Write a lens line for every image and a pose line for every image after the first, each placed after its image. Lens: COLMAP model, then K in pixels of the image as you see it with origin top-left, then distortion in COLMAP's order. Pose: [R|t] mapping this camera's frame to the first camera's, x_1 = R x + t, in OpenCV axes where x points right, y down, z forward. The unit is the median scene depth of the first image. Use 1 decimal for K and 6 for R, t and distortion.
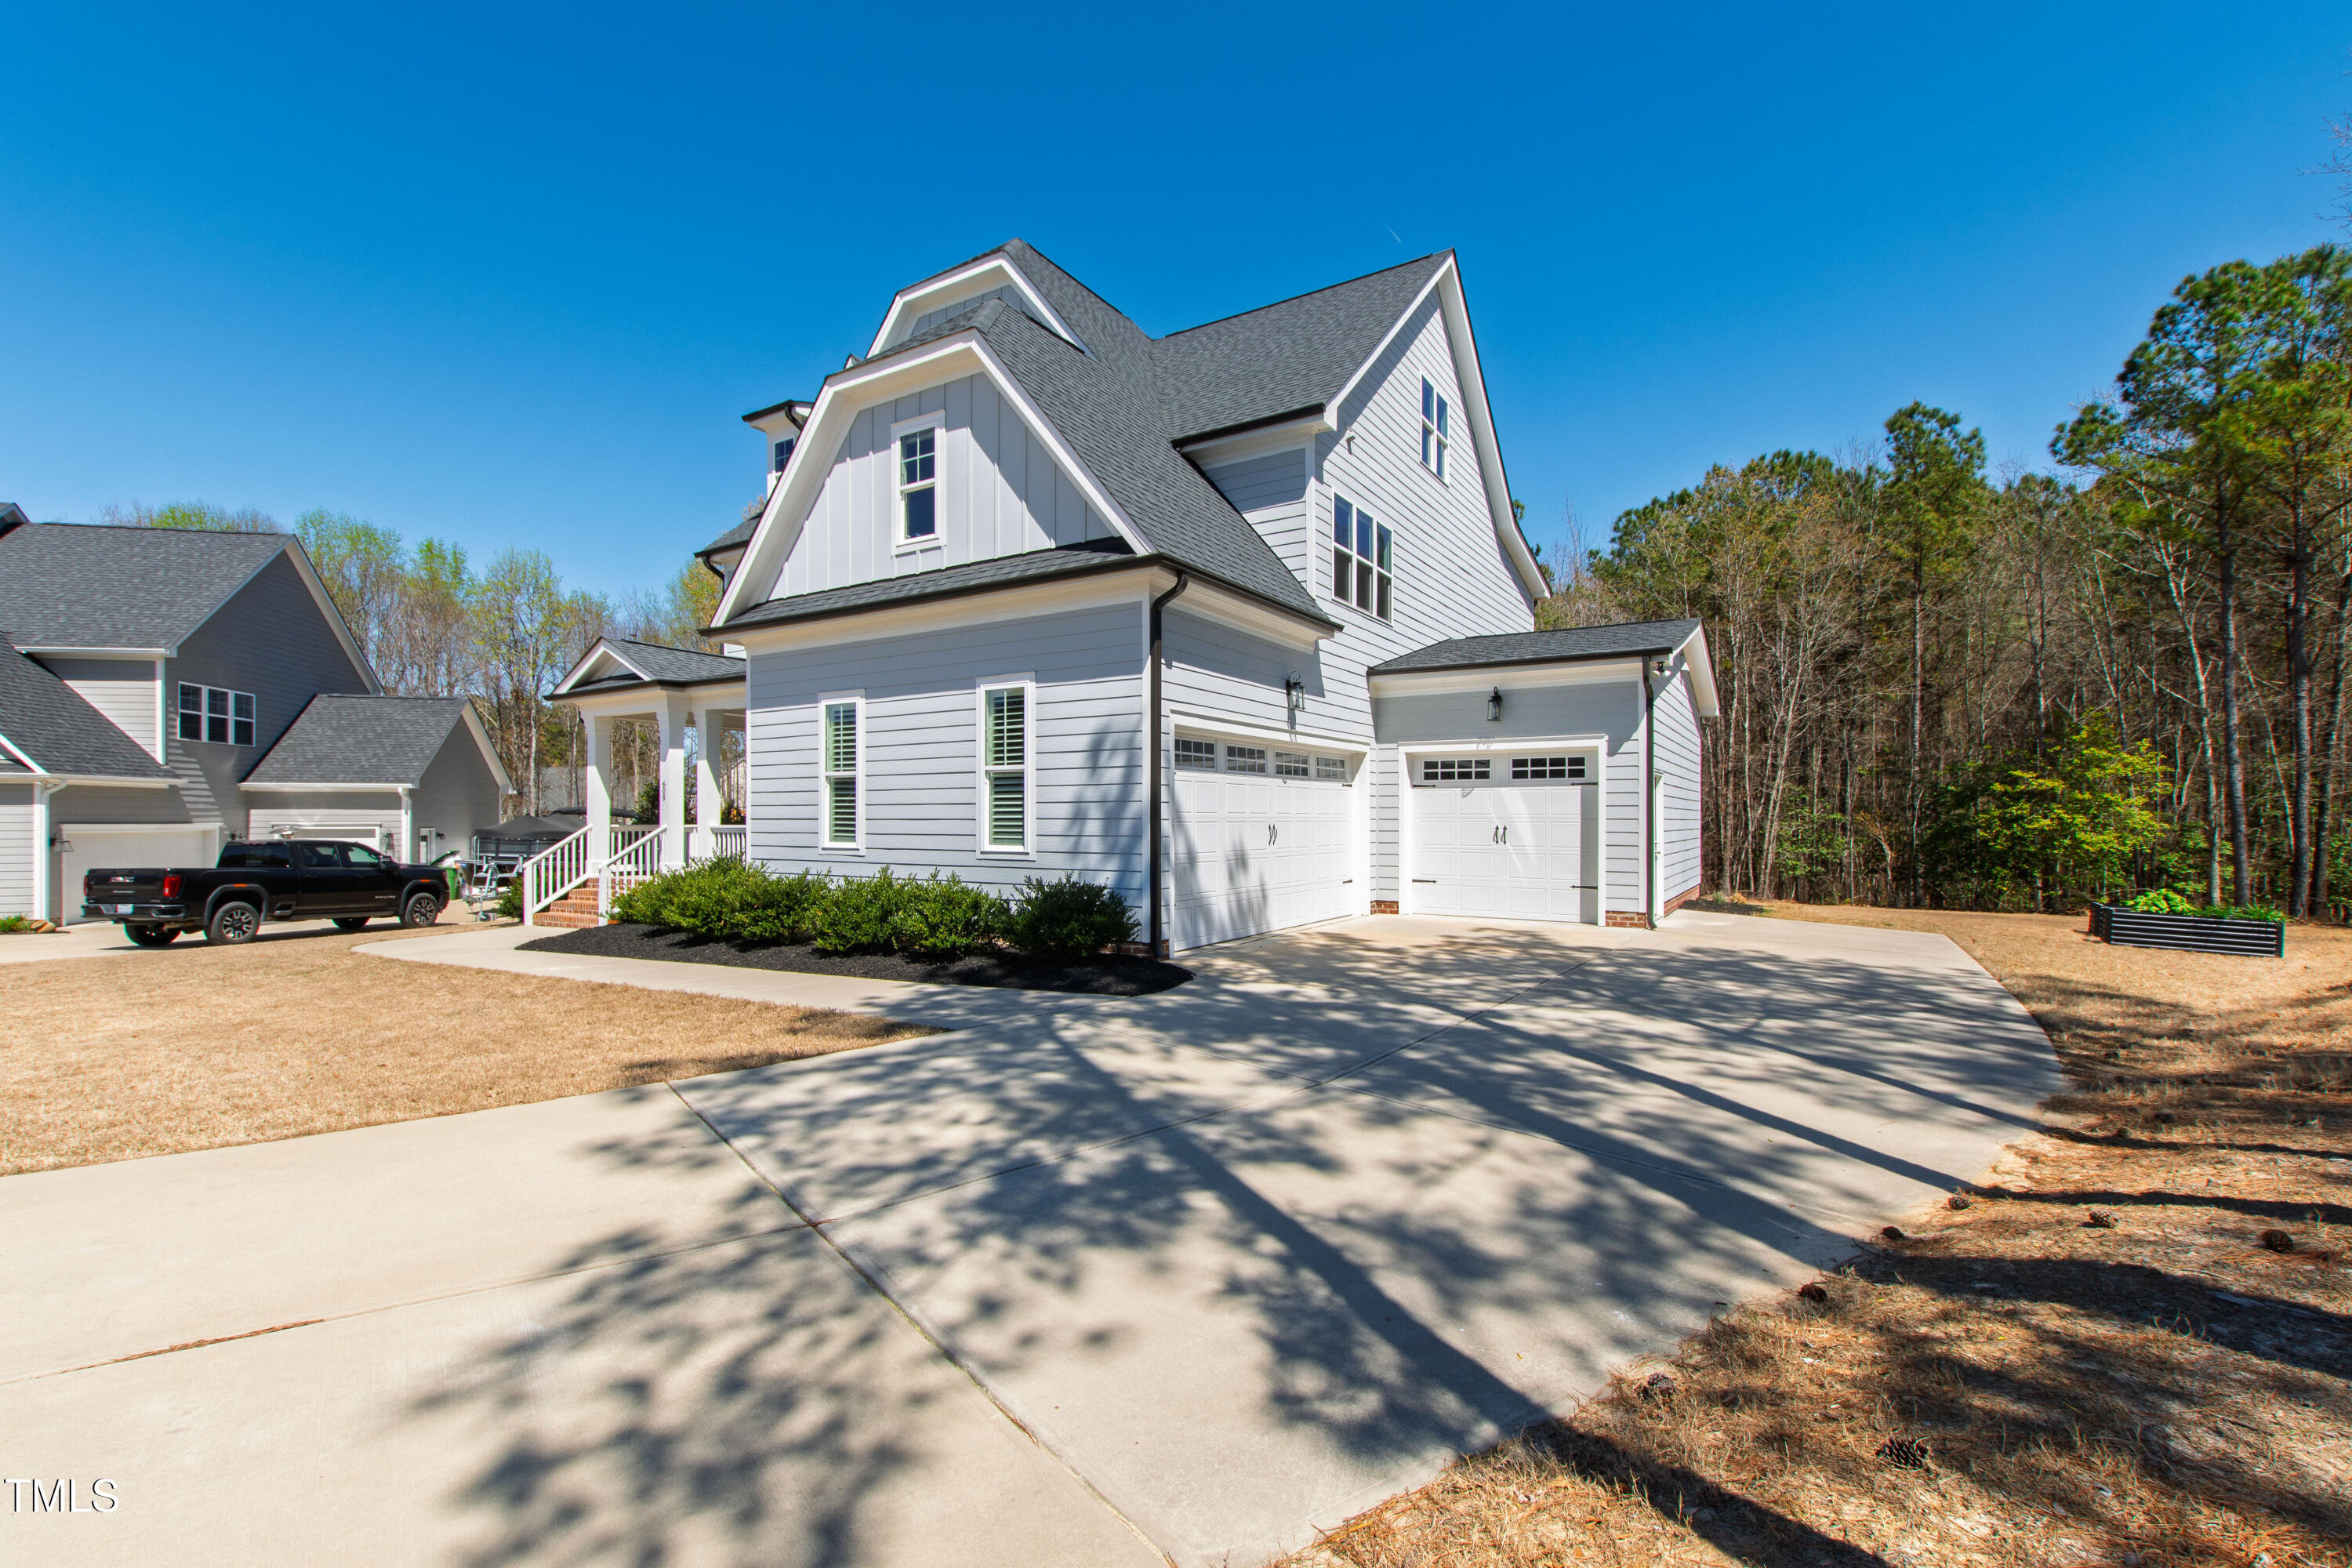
lens RADIAL K [[1044.1, 0, 1157.4], [0, 1044.1, 758.9], [0, 0, 1]] dist [0.009896, -0.003048]
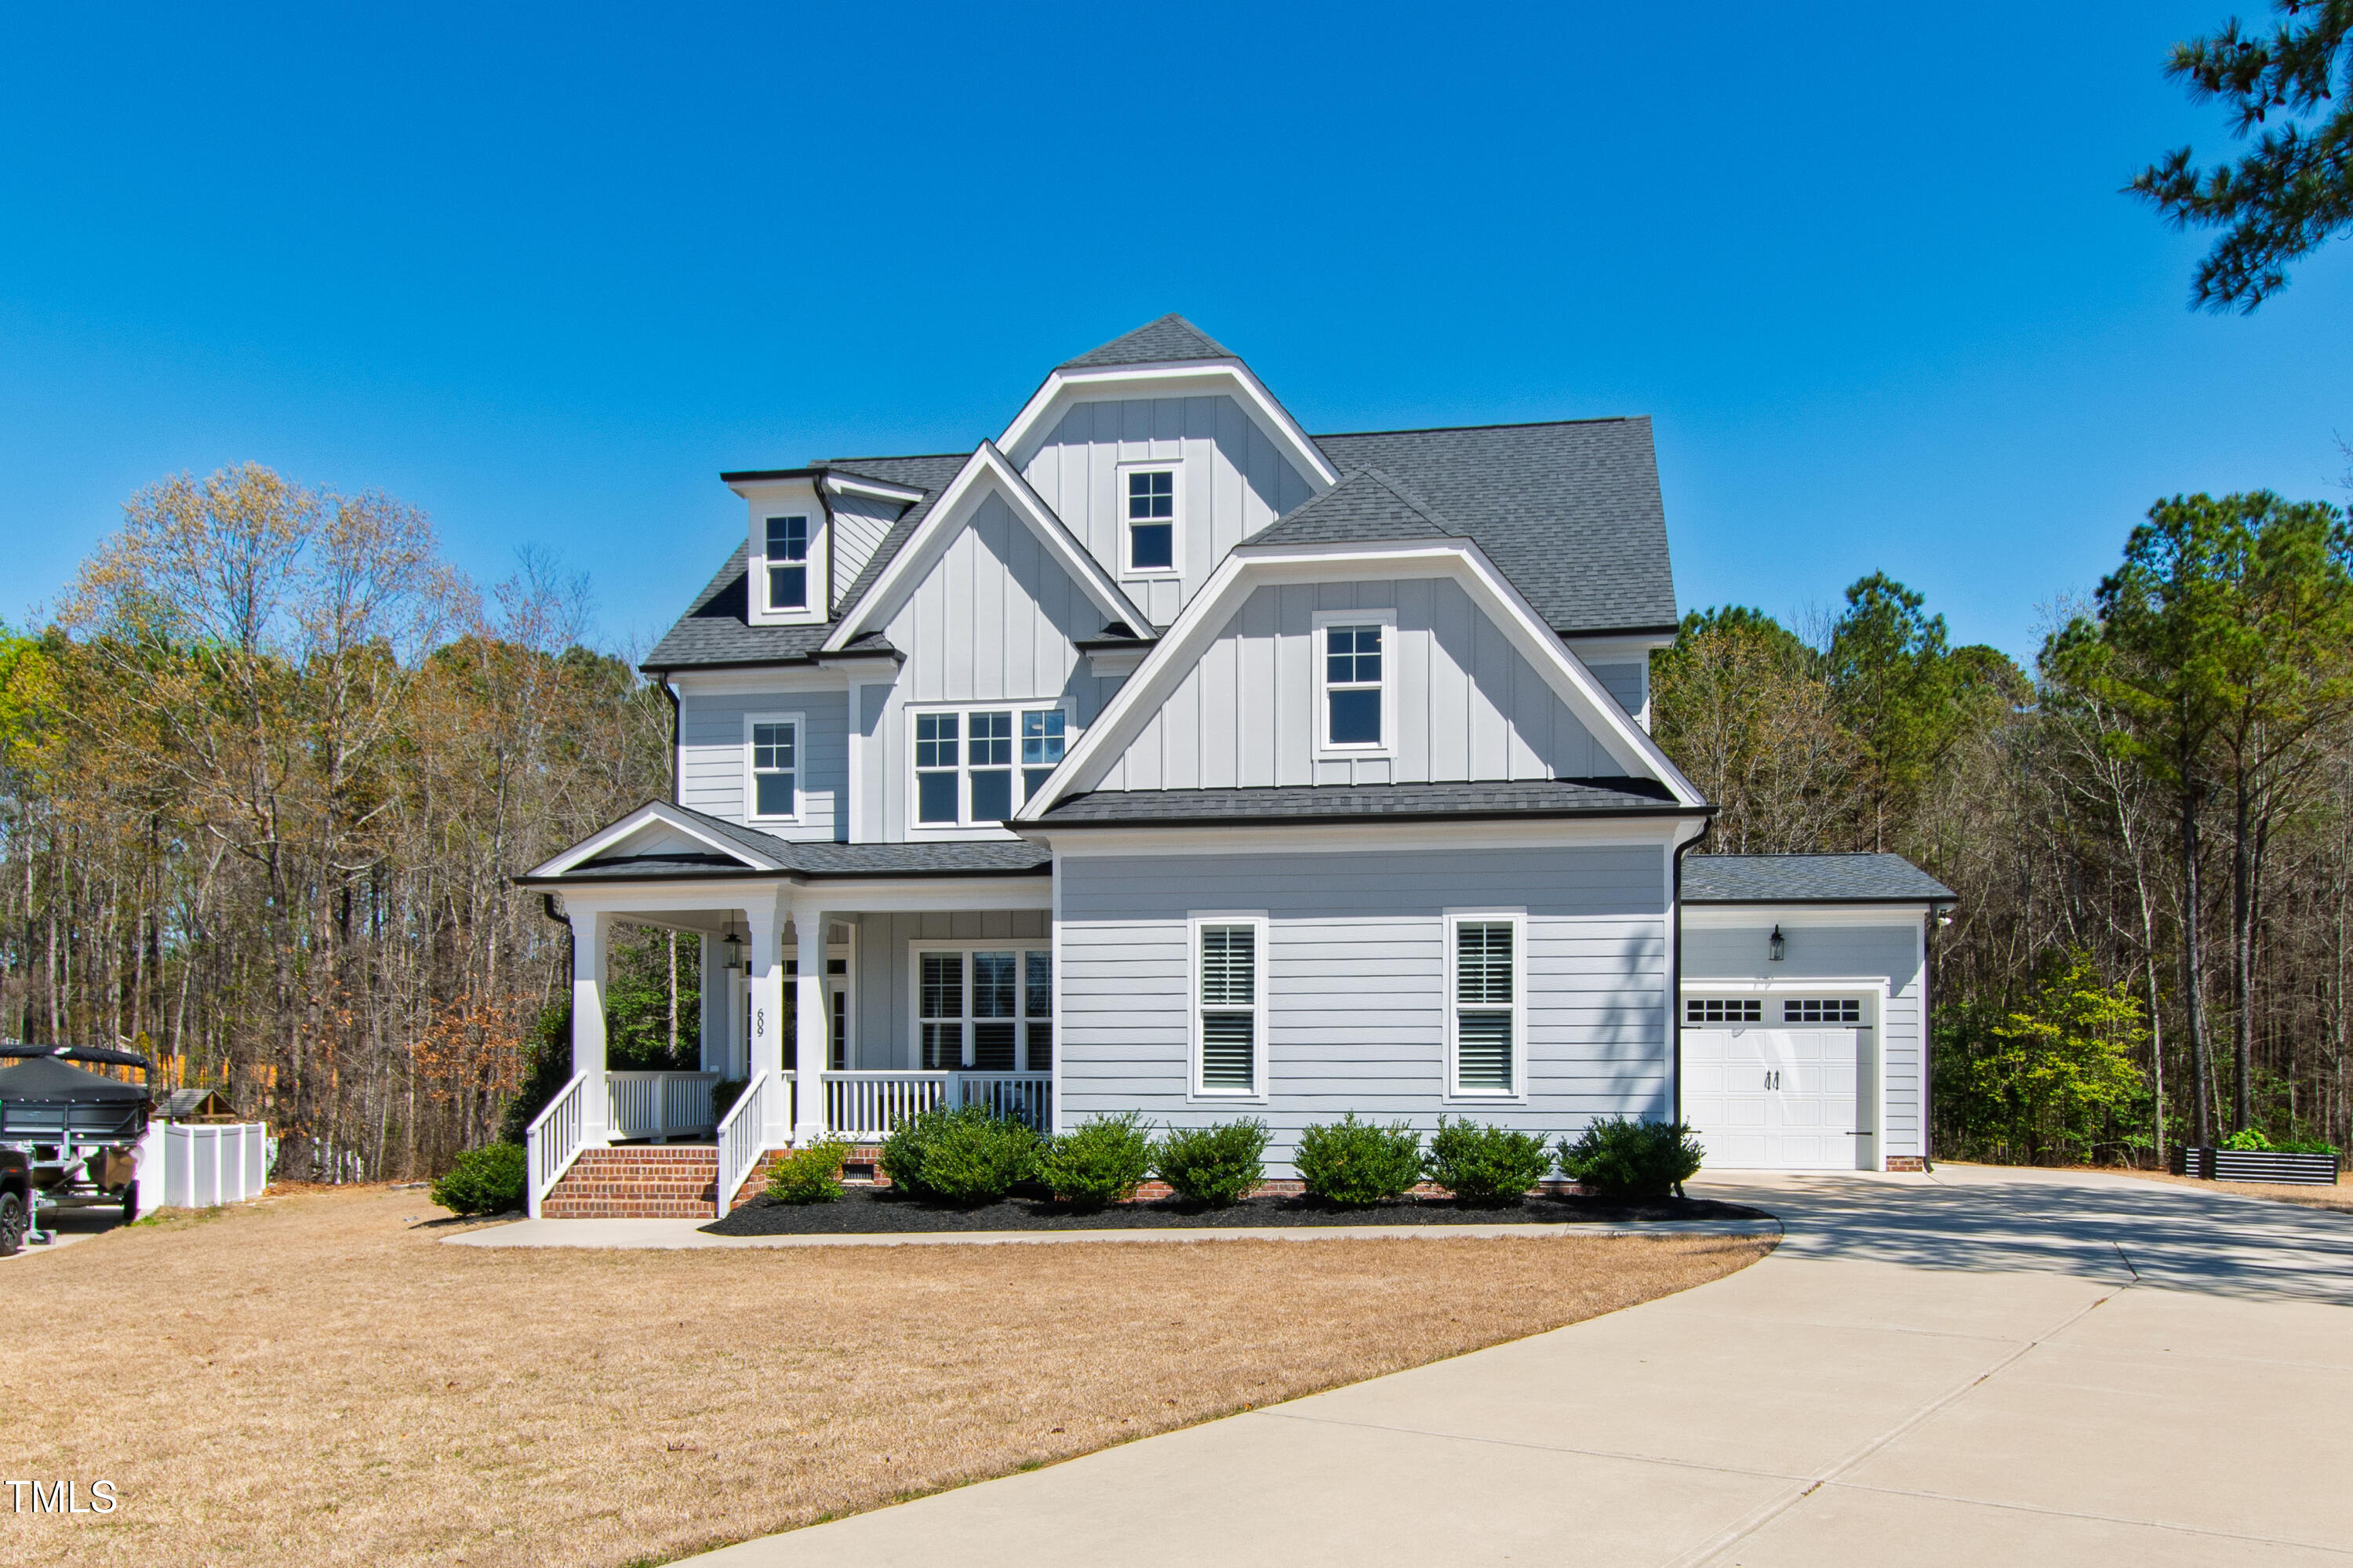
lens RADIAL K [[1855.2, 0, 1224.8], [0, 1855.2, 932.5], [0, 0, 1]] dist [-0.008670, 0.009410]
pose [[0.914065, 0.031367, 0.404354, -0.831032], [-0.024292, 0.999449, -0.022617, -0.011172], [-0.404840, 0.010851, 0.914323, -0.342492]]
